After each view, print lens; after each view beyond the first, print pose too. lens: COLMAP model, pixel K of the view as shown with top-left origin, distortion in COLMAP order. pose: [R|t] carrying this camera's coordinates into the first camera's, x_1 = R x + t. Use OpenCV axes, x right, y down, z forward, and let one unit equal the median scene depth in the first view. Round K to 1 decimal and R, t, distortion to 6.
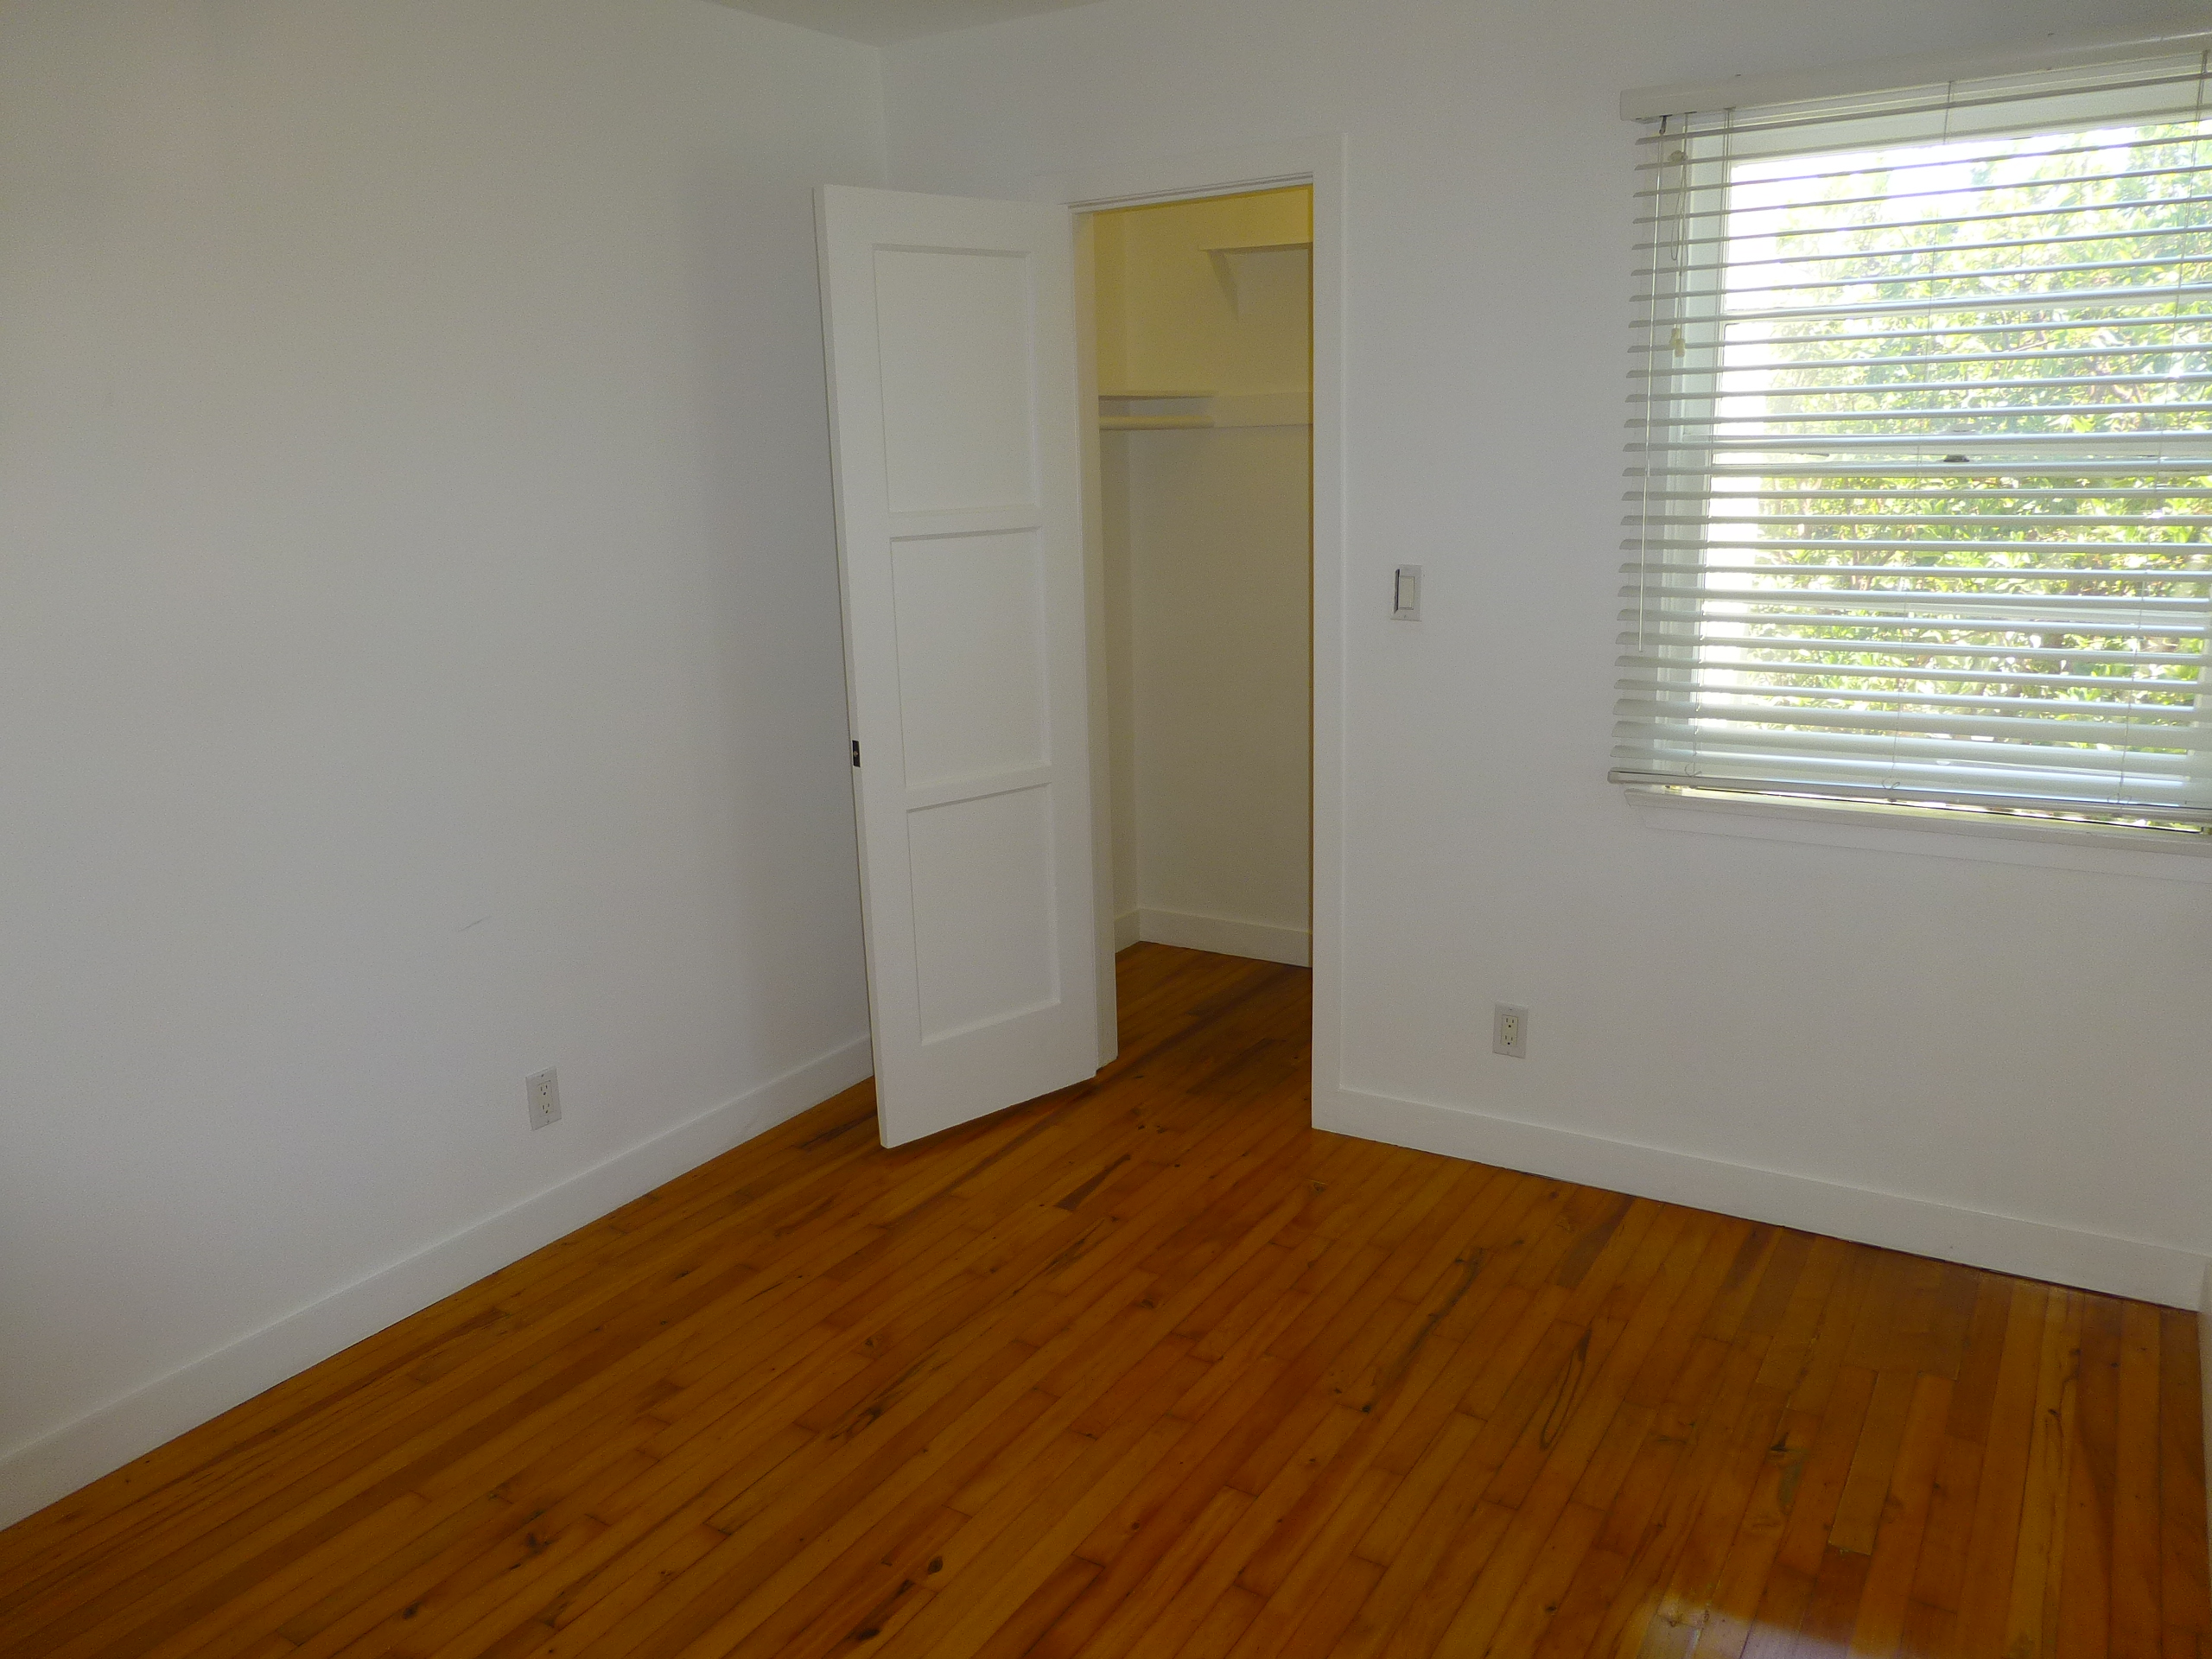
lens RADIAL K [[1614.4, 0, 1102.8], [0, 1614.4, 835.2], [0, 0, 1]] dist [-0.018447, -0.011634]
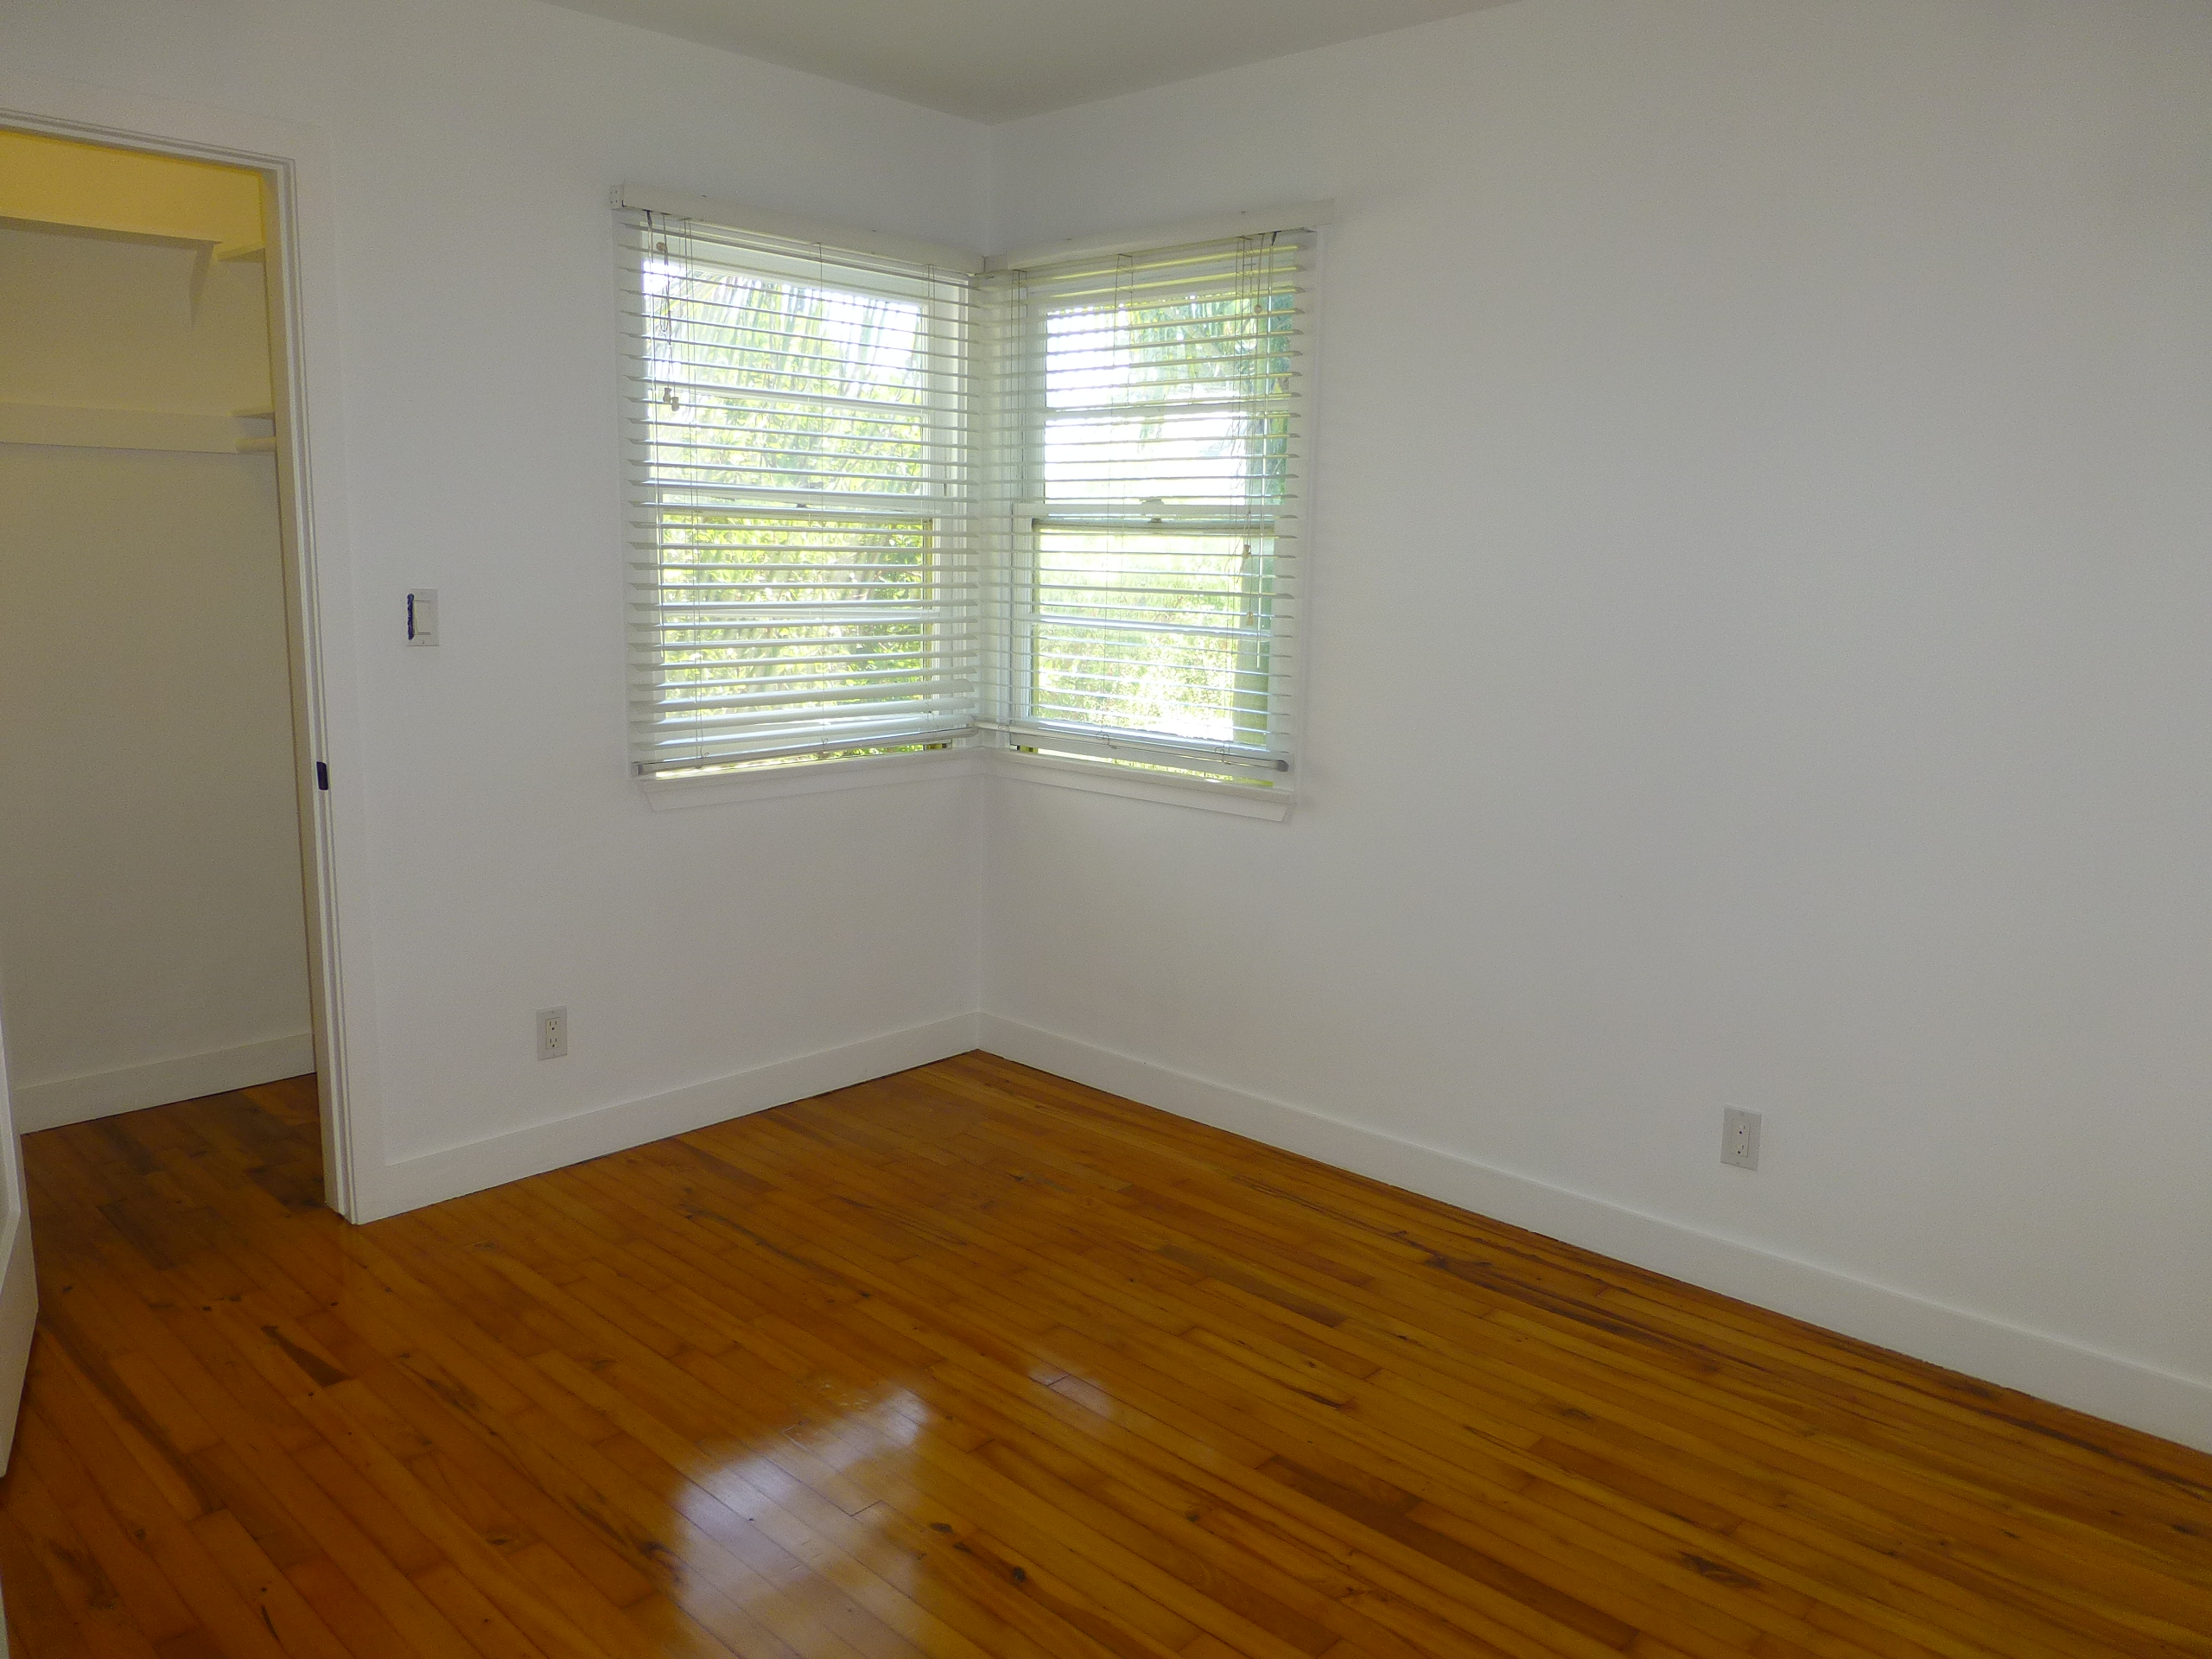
lens RADIAL K [[1614.4, 0, 1102.8], [0, 1614.4, 835.2], [0, 0, 1]] dist [-0.018447, -0.011634]
pose [[0.191254, -0.136398, 0.972017, -0.817098], [0.208891, 0.973267, 0.095472, -0.034241], [-0.959055, 0.184787, 0.214633, 0.495252]]
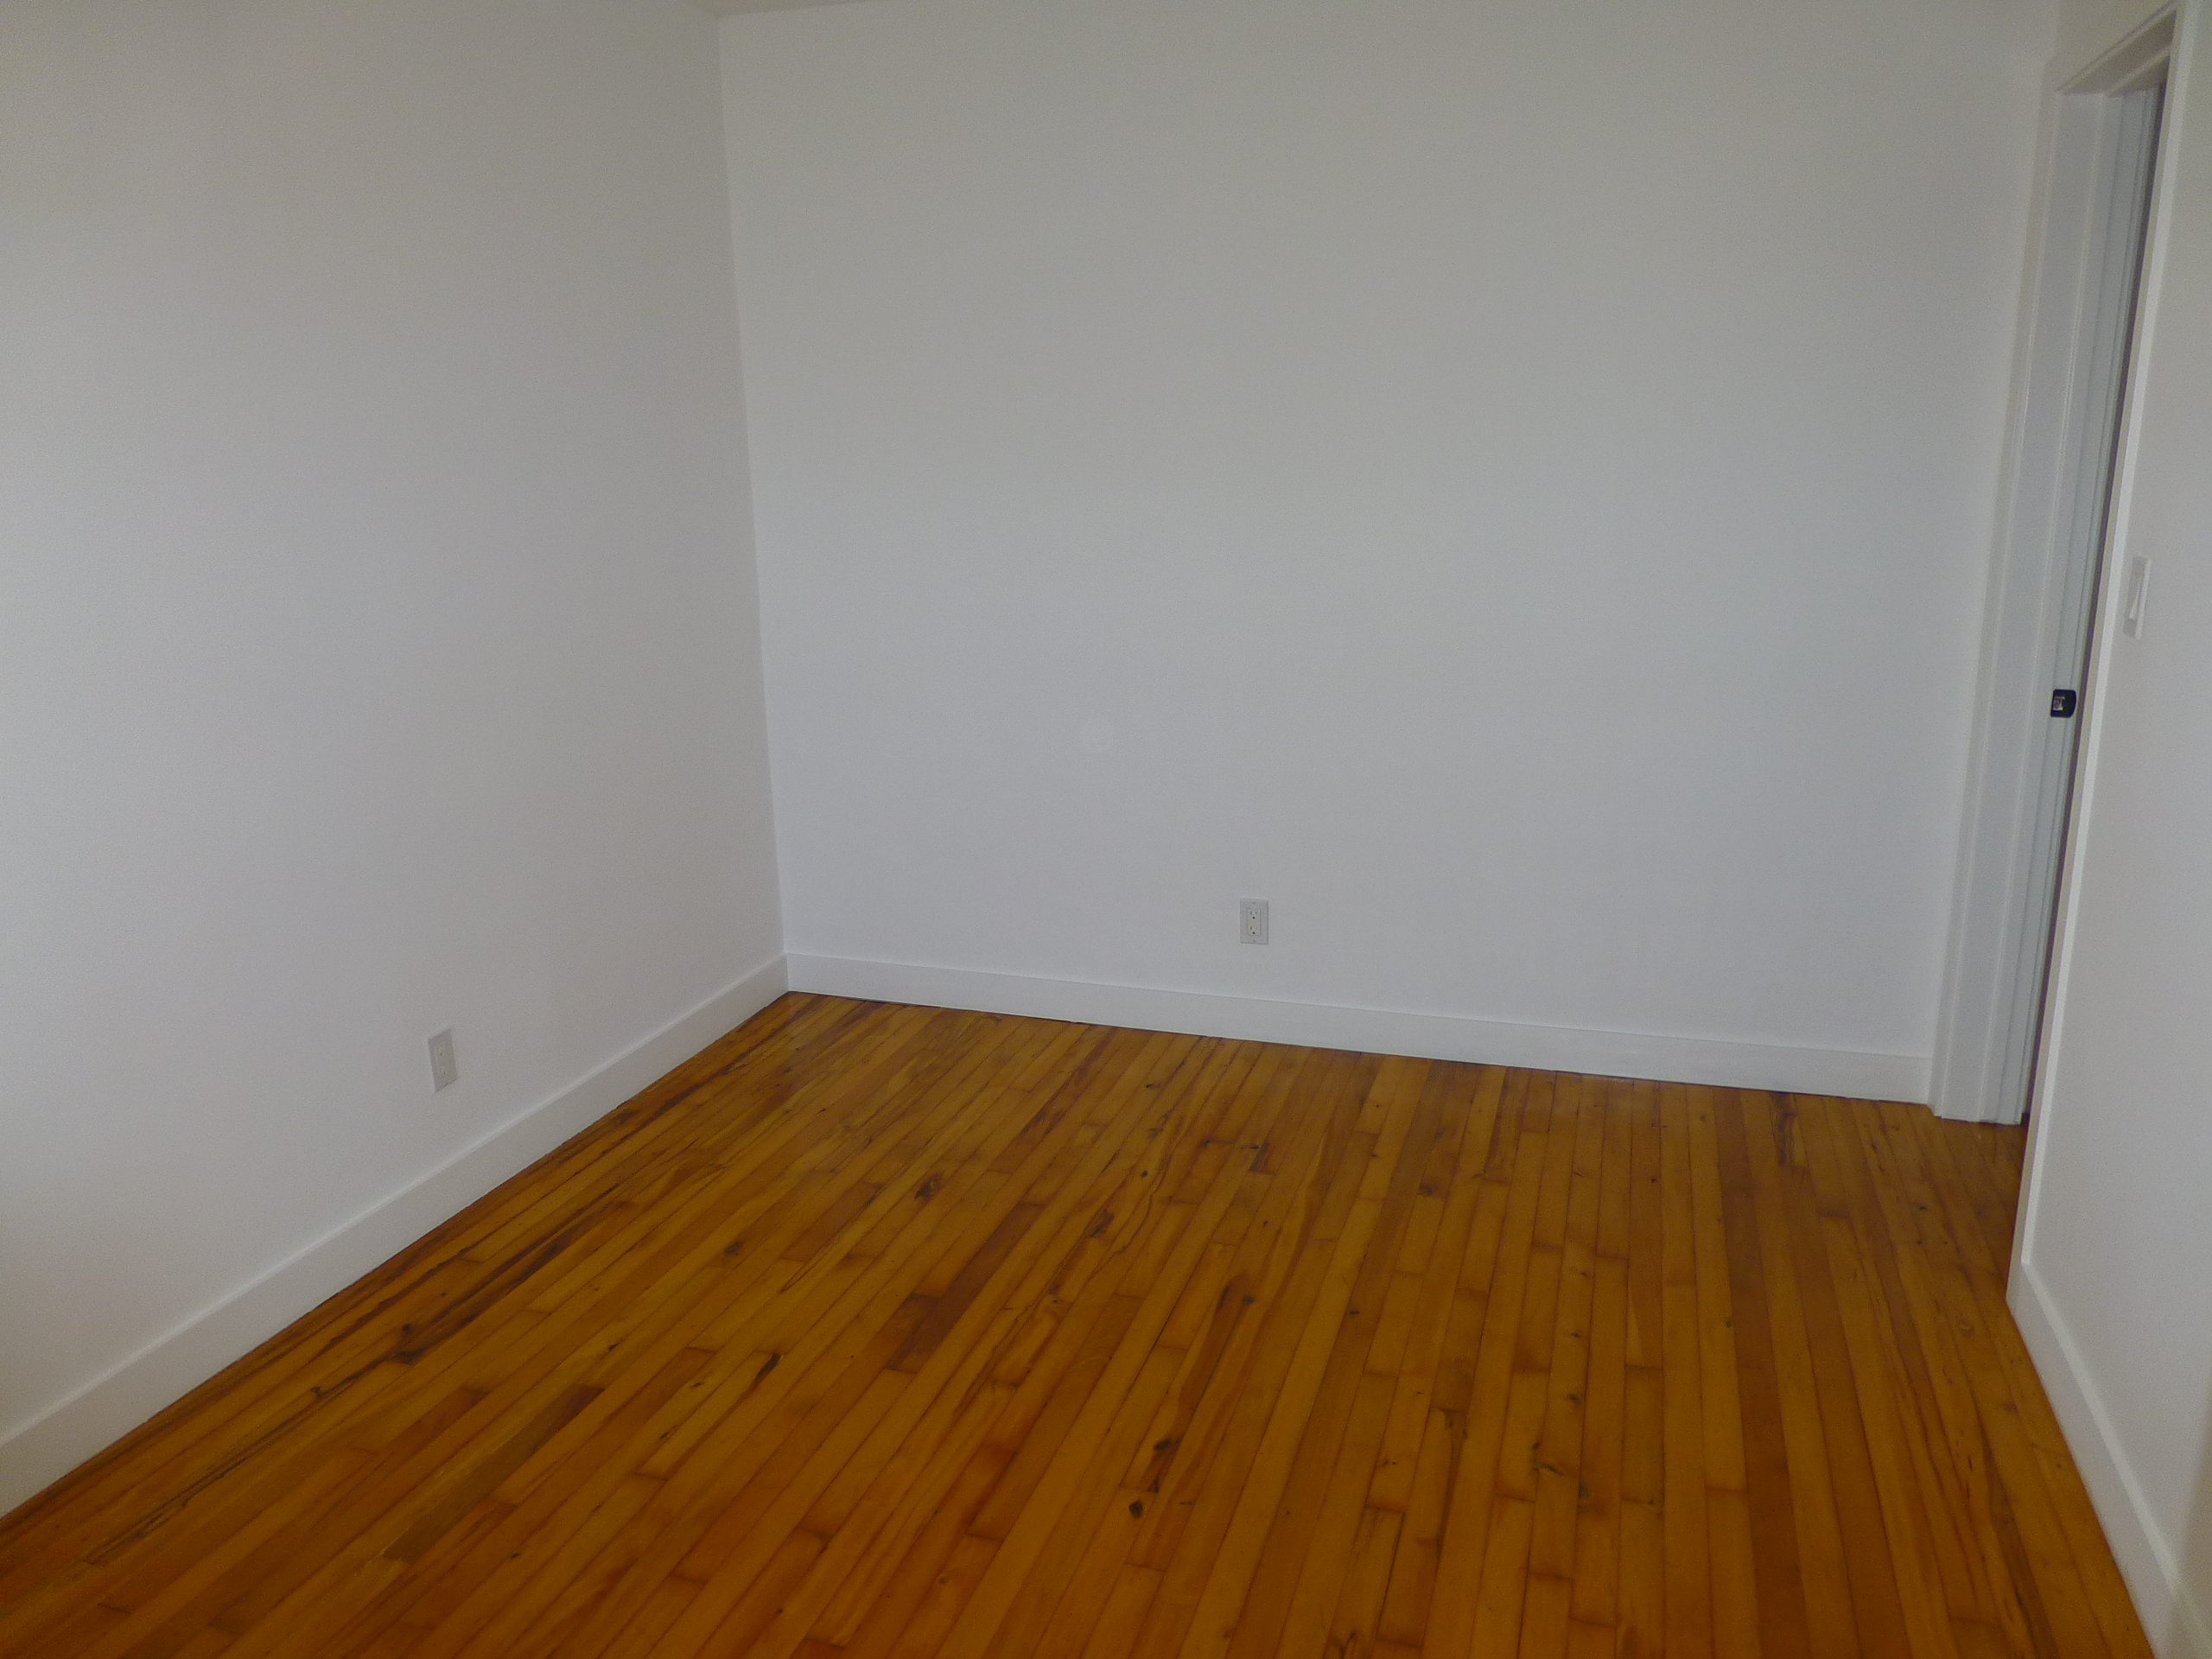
lens RADIAL K [[1614.4, 0, 1102.8], [0, 1614.4, 835.2], [0, 0, 1]] dist [-0.018447, -0.011634]
pose [[-0.969015, 0.110296, -0.221008, 0.071673], [-0.007215, 0.881743, 0.471676, -0.306911], [0.246896, 0.458655, -0.853626, 1.342565]]
